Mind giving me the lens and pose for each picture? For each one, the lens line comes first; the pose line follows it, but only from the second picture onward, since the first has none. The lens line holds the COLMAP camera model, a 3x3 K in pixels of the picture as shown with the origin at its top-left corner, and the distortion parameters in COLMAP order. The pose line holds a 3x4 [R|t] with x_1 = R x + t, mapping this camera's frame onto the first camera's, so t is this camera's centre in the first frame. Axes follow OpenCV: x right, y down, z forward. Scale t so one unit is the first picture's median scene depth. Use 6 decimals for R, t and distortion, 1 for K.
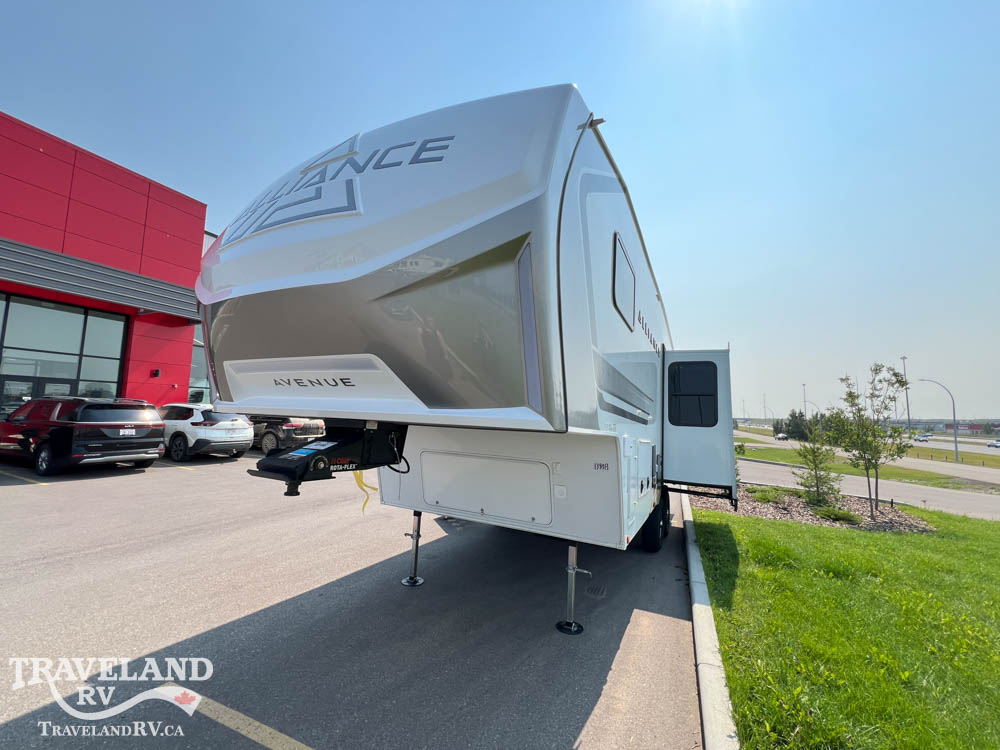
lens RADIAL K [[399.1, 0, 504.1], [0, 399.1, 372.7], [0, 0, 1]] dist [-0.000264, -0.000037]
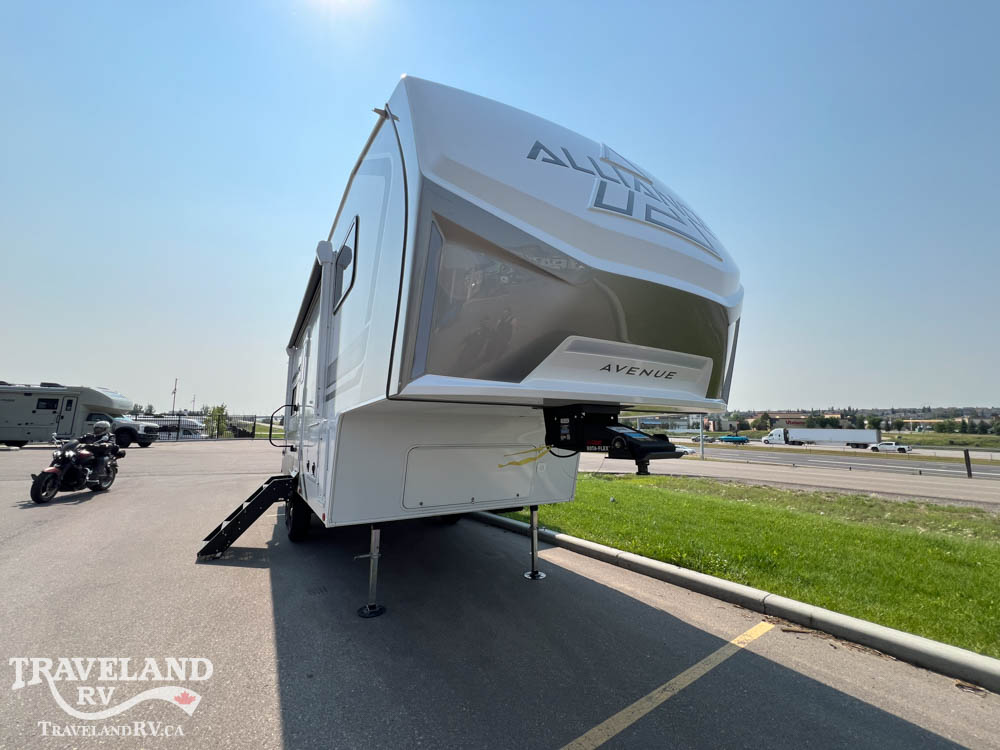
lens RADIAL K [[399.1, 0, 504.8], [0, 399.1, 374.3], [0, 0, 1]] dist [-0.000264, -0.000037]
pose [[0.530638, 0.071480, 0.844579, -0.828918], [-0.082846, 0.996040, -0.032248, 0.050253], [-0.843540, -0.052858, 0.534459, 0.376386]]
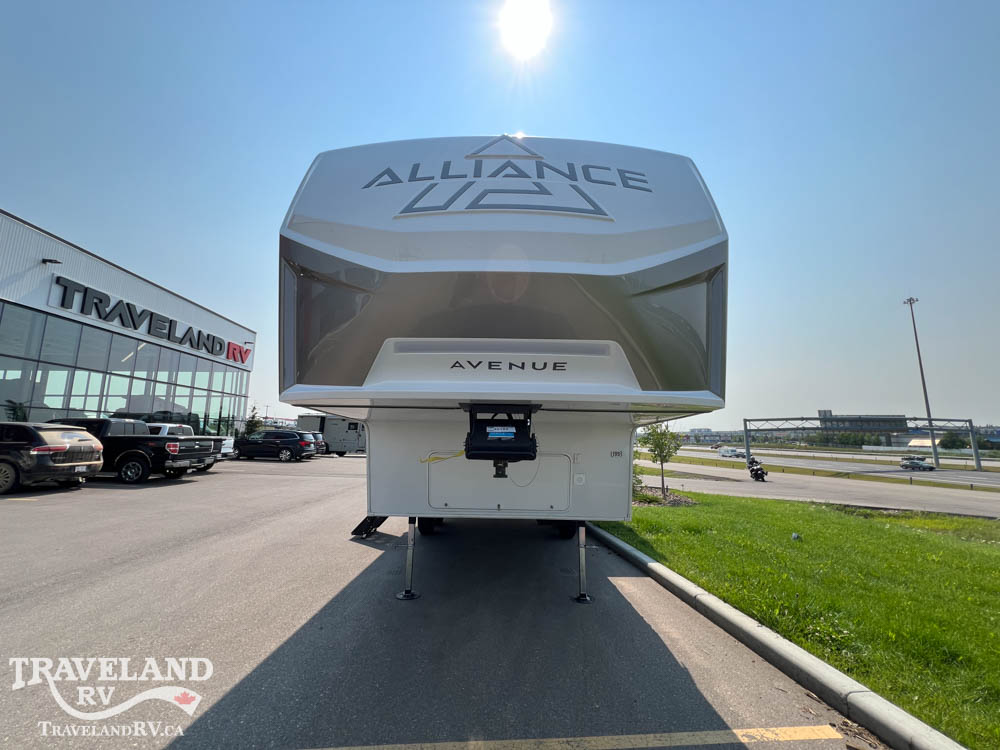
lens RADIAL K [[399.1, 0, 505.3], [0, 399.1, 372.9], [0, 0, 1]] dist [-0.000264, -0.000037]
pose [[0.891619, 0.046244, 0.450419, -0.485829], [-0.026177, 0.998372, -0.050684, 0.048275], [-0.452030, 0.033400, 0.891377, 0.052094]]
